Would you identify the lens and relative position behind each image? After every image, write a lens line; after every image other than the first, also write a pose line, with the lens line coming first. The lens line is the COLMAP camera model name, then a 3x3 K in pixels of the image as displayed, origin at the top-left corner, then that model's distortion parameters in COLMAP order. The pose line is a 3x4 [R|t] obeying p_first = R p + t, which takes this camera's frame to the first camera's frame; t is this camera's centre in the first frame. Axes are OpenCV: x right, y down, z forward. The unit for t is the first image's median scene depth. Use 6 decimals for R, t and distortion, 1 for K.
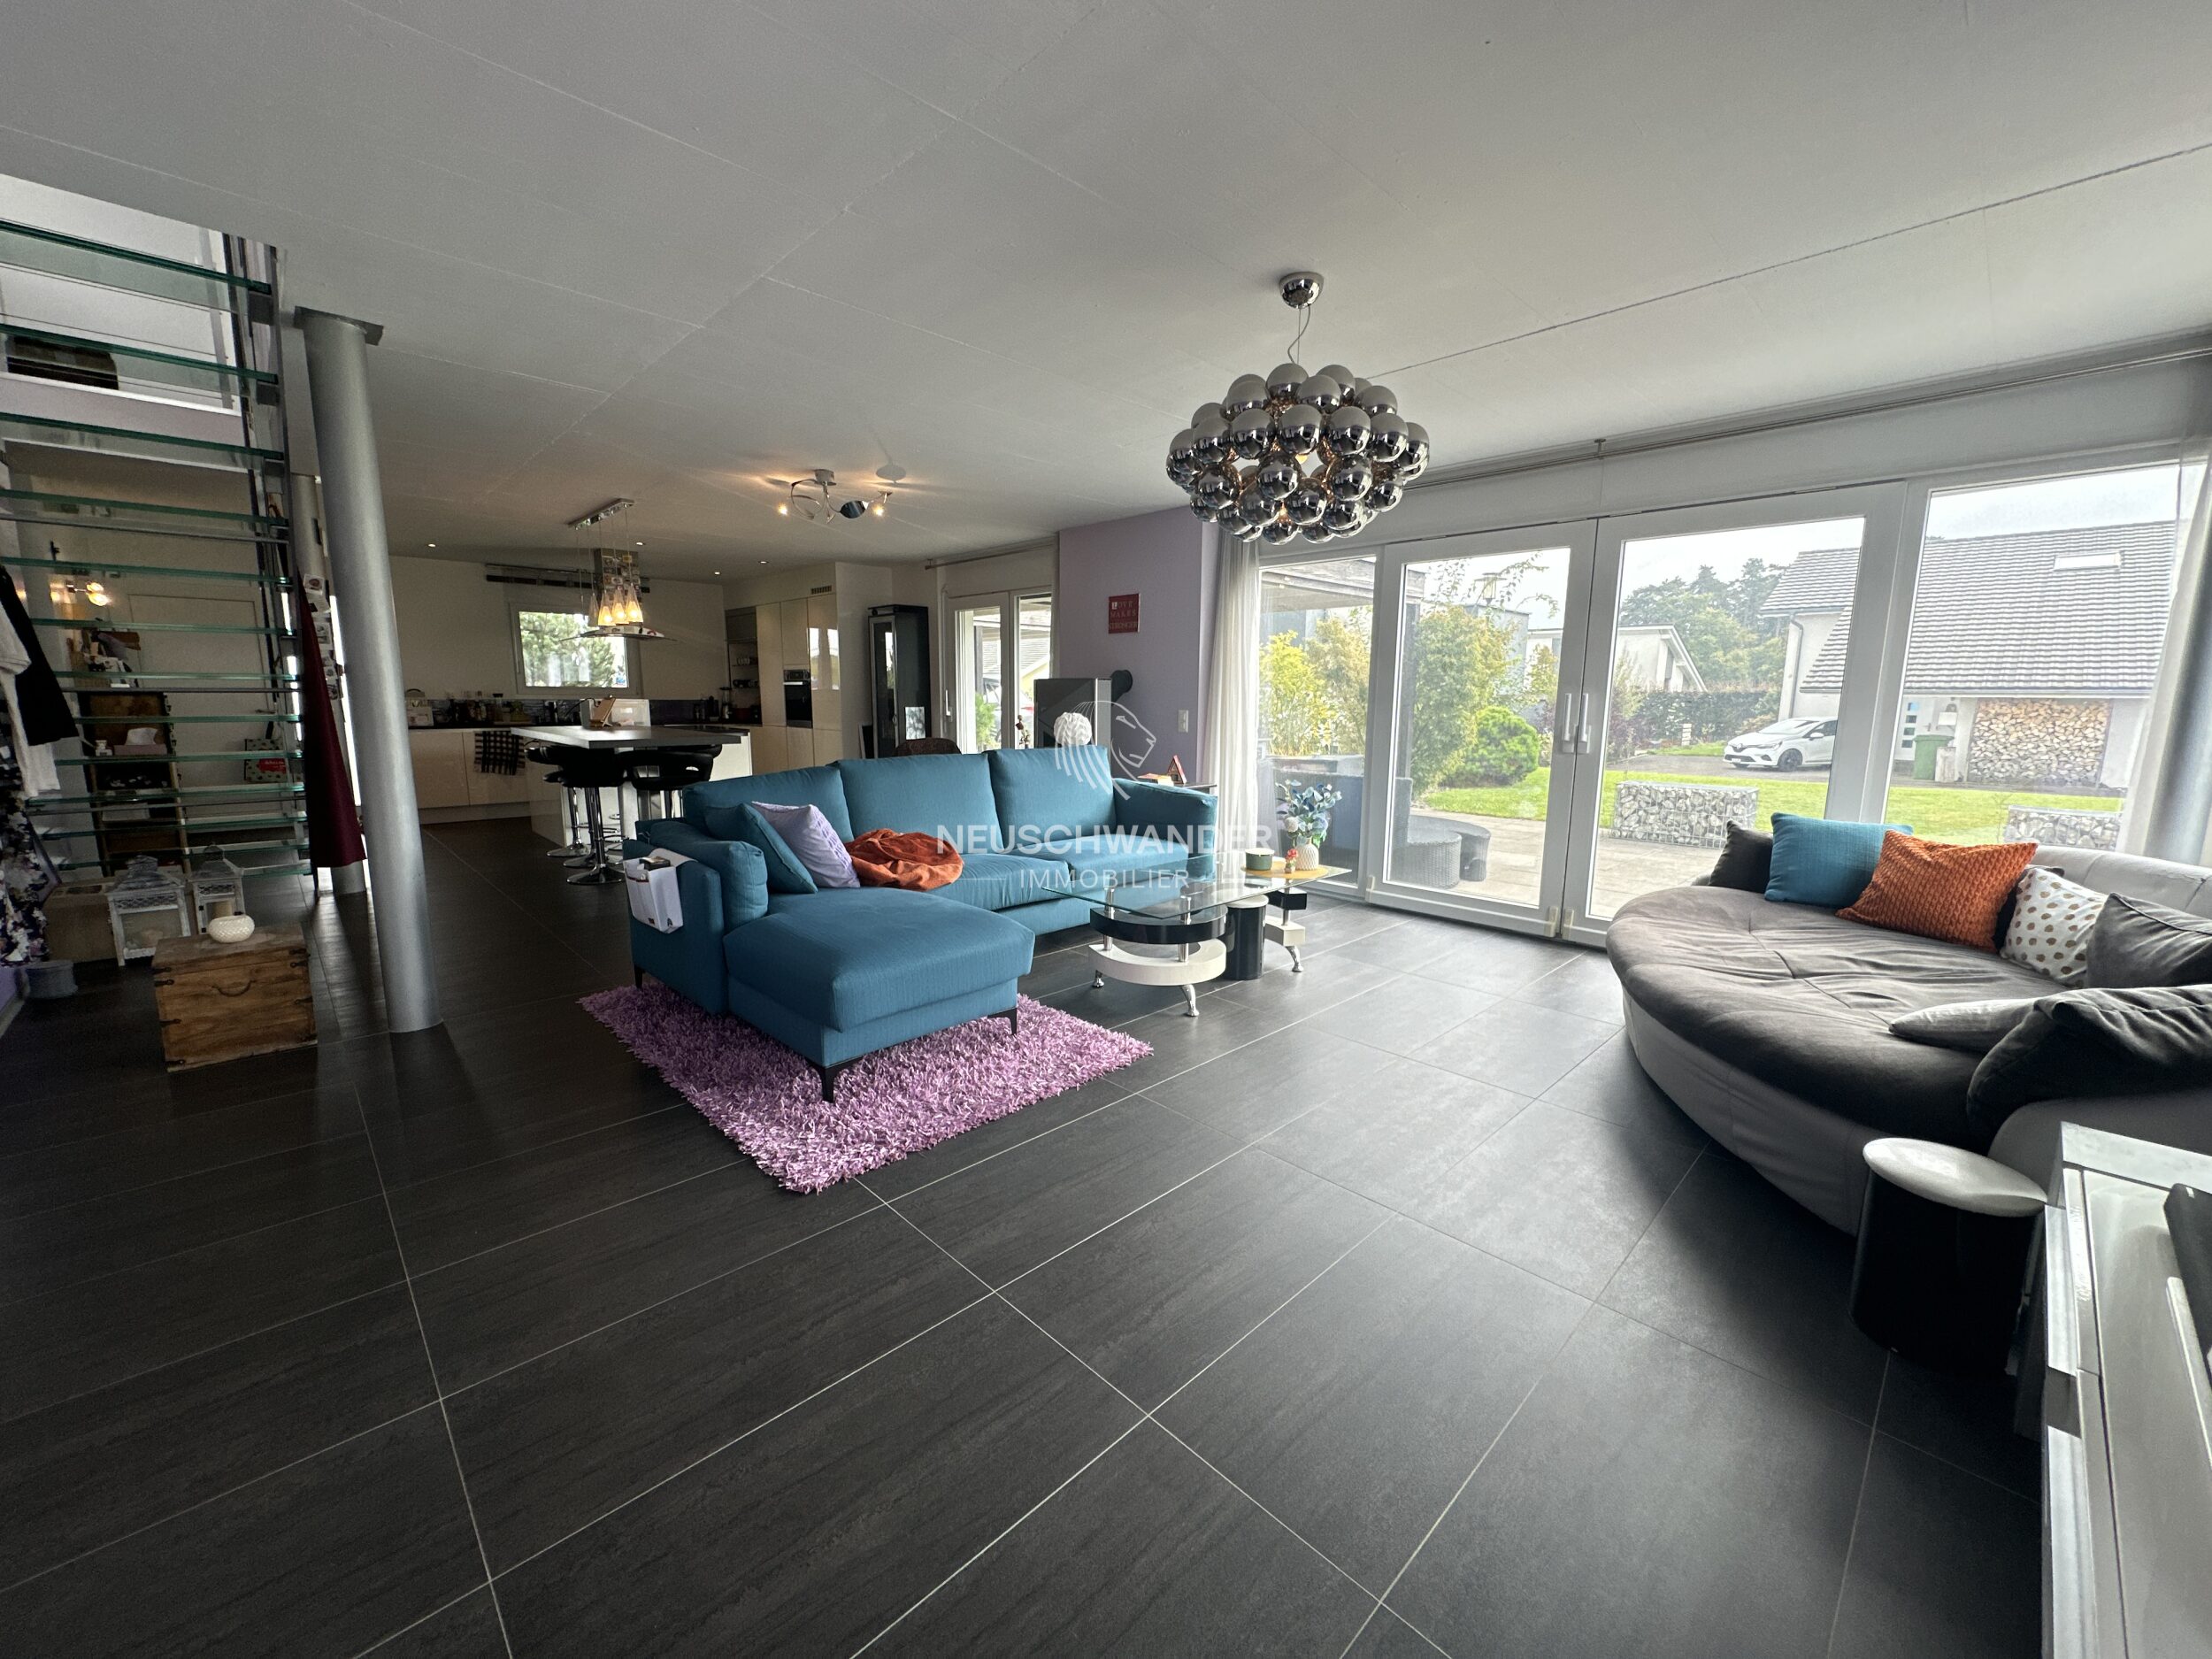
lens RADIAL K [[880.1, 0, 1106.0], [0, 880.1, 829.5], [0, 0, 1]] dist [-0.000980, 0.000095]
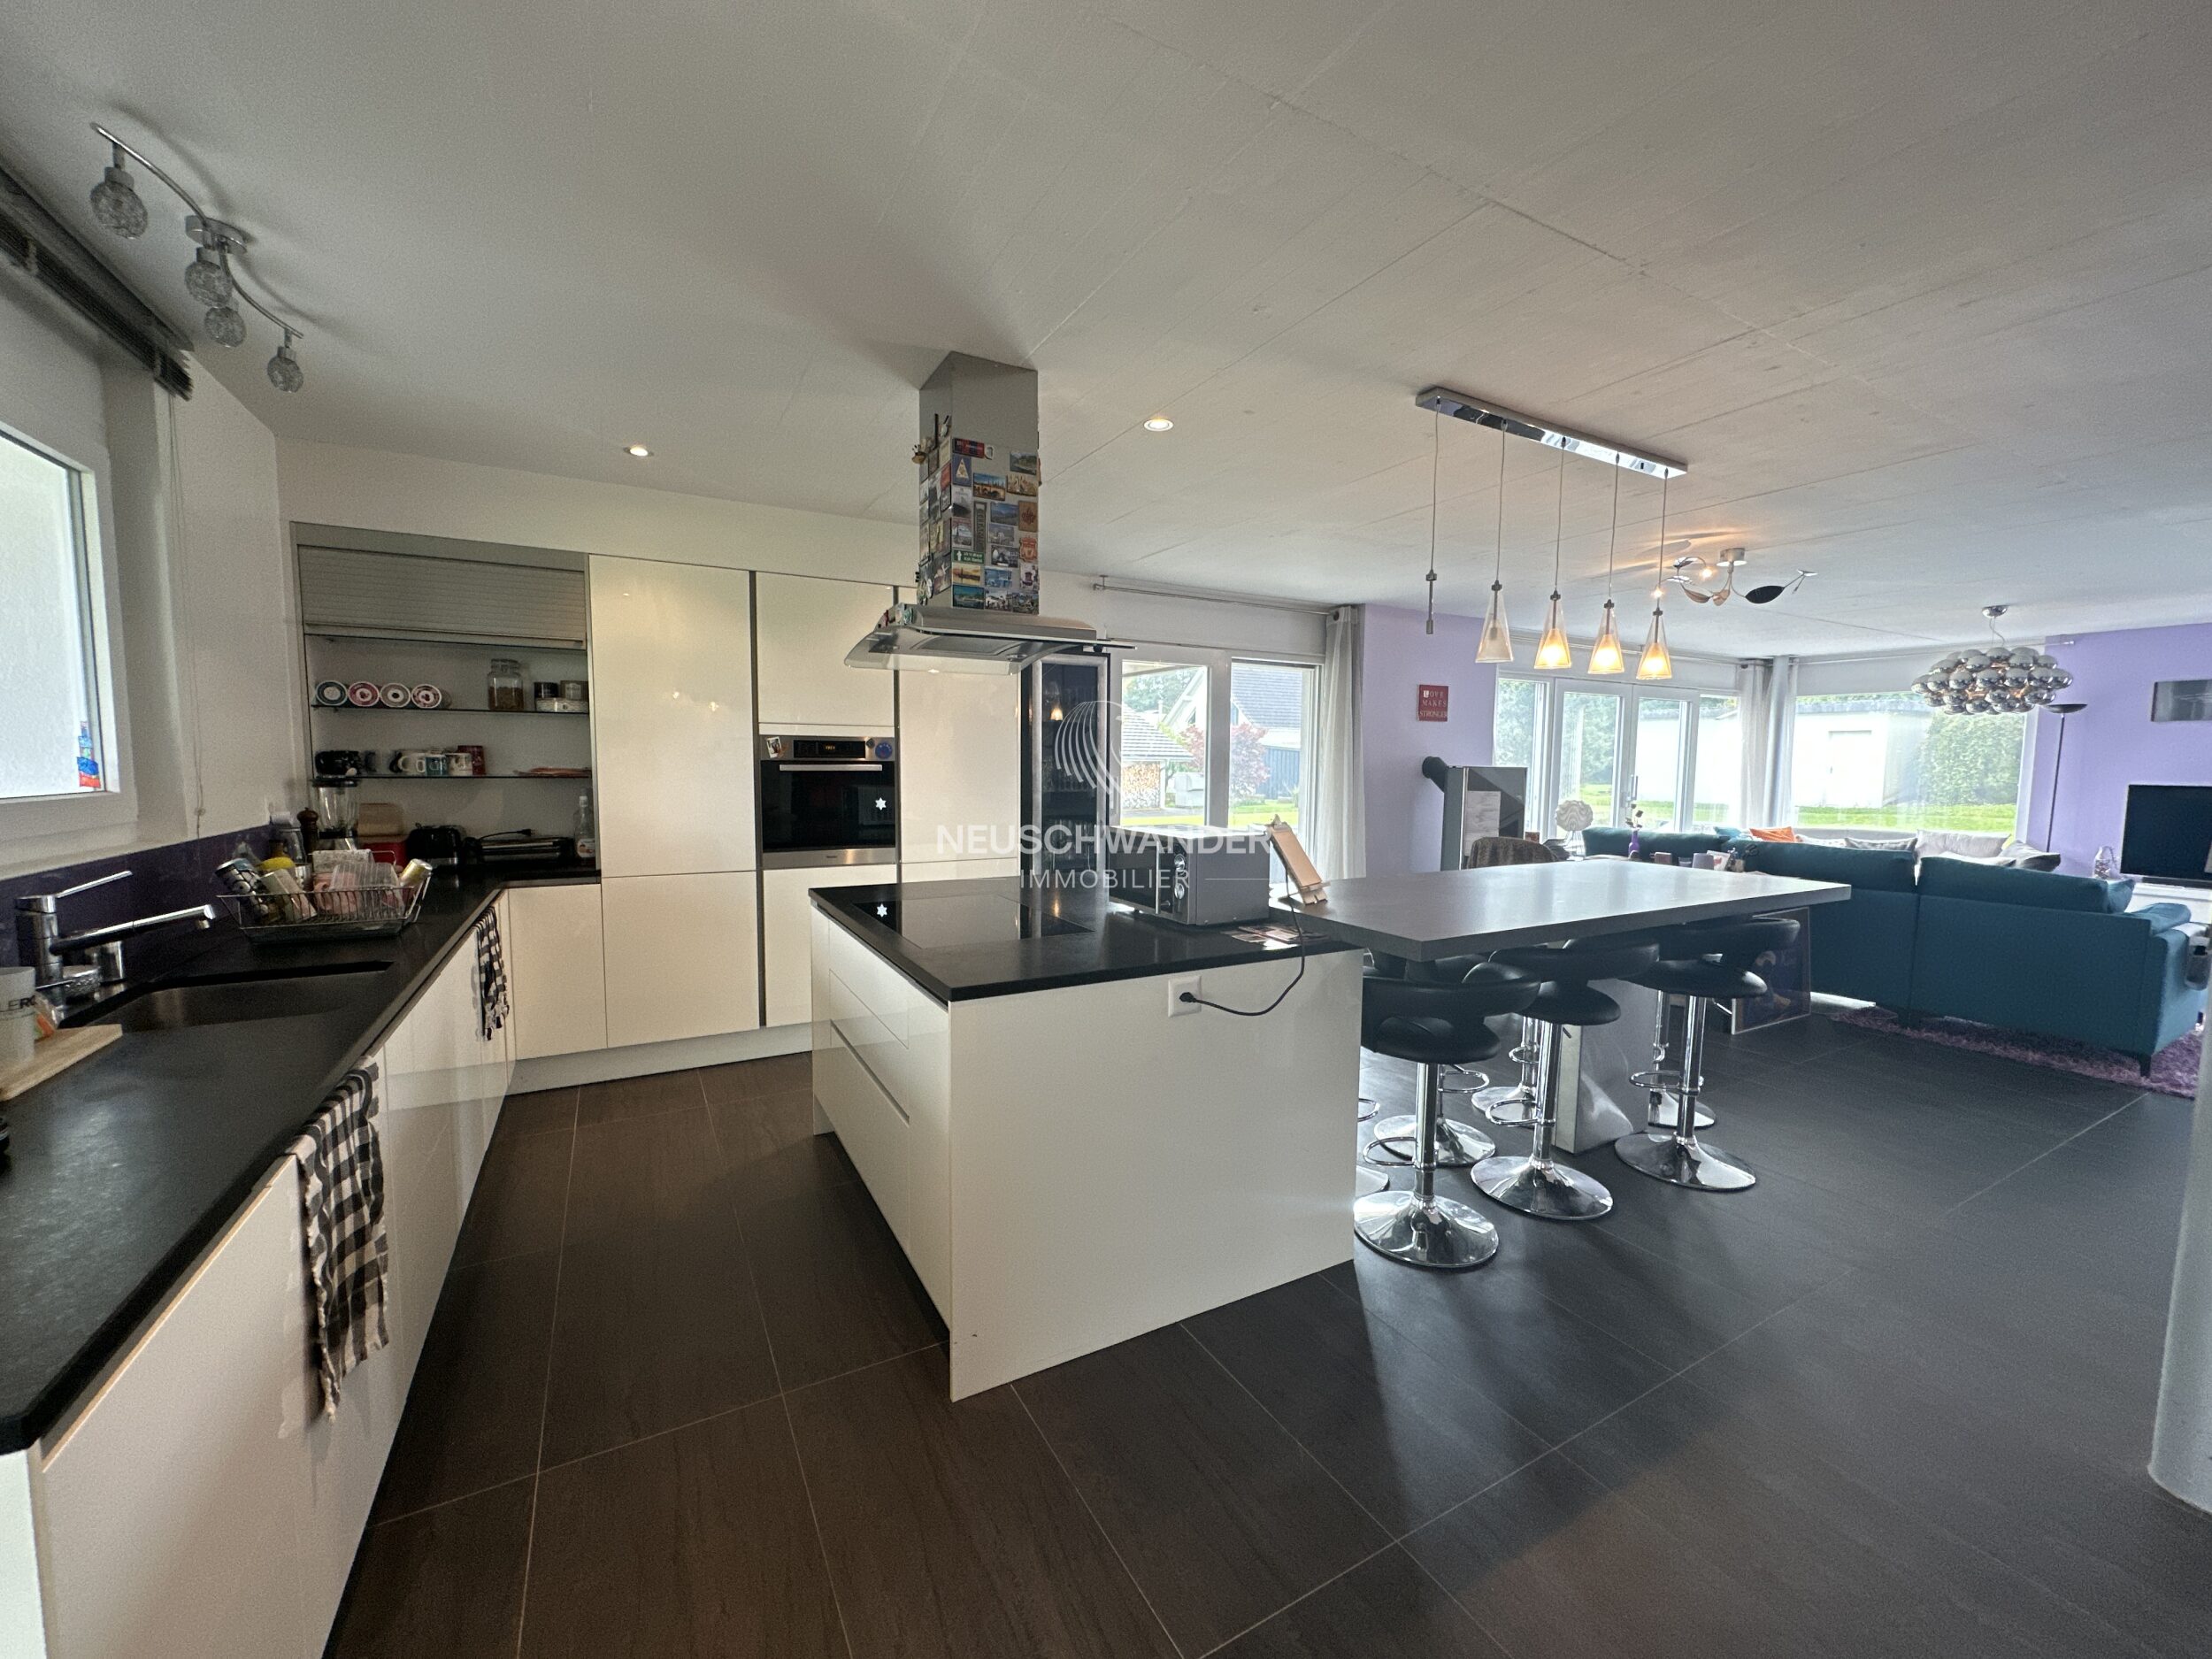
lens RADIAL K [[880.1, 0, 1106.0], [0, 880.1, 829.5], [0, 0, 1]] dist [-0.000980, 0.000095]
pose [[0.268953, -0.082771, 0.959590, -1.114469], [0.139732, 0.989113, 0.046154, -0.200928], [-0.952963, 0.121672, 0.277591, 1.110057]]
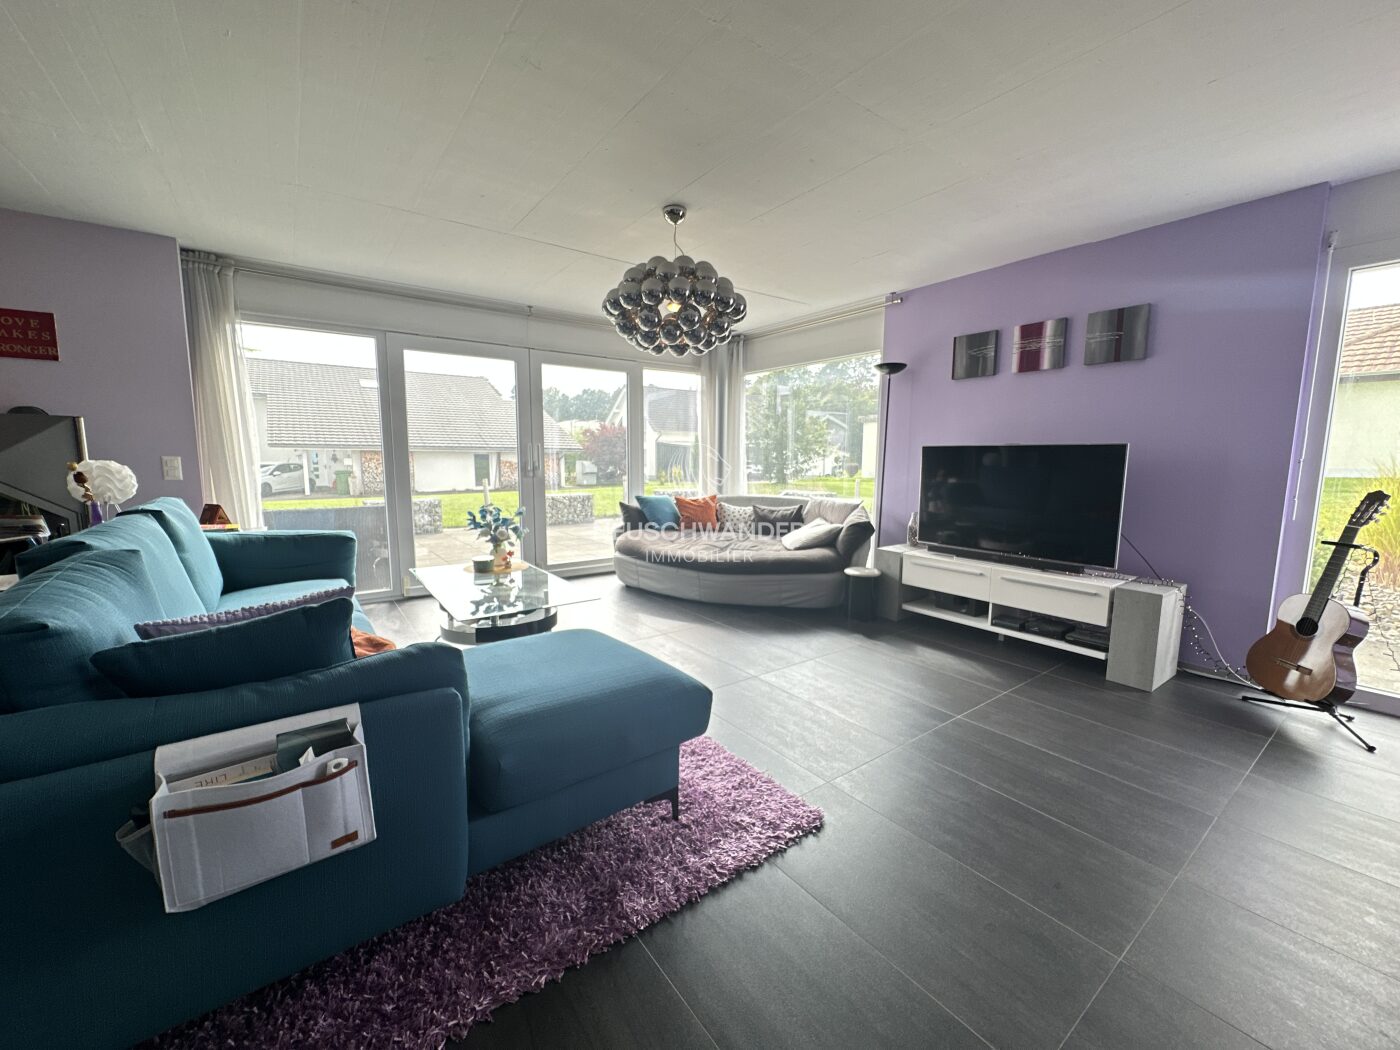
lens RADIAL K [[557.0, 0, 700.0], [0, 557.0, 525.0], [0, 0, 1]] dist [-0.000980, 0.000095]
pose [[0.143996, -0.128124, 0.981249, -0.400972], [0.144312, 0.983701, 0.107267, -0.045454], [-0.978999, 0.126160, 0.160139, 0.356917]]
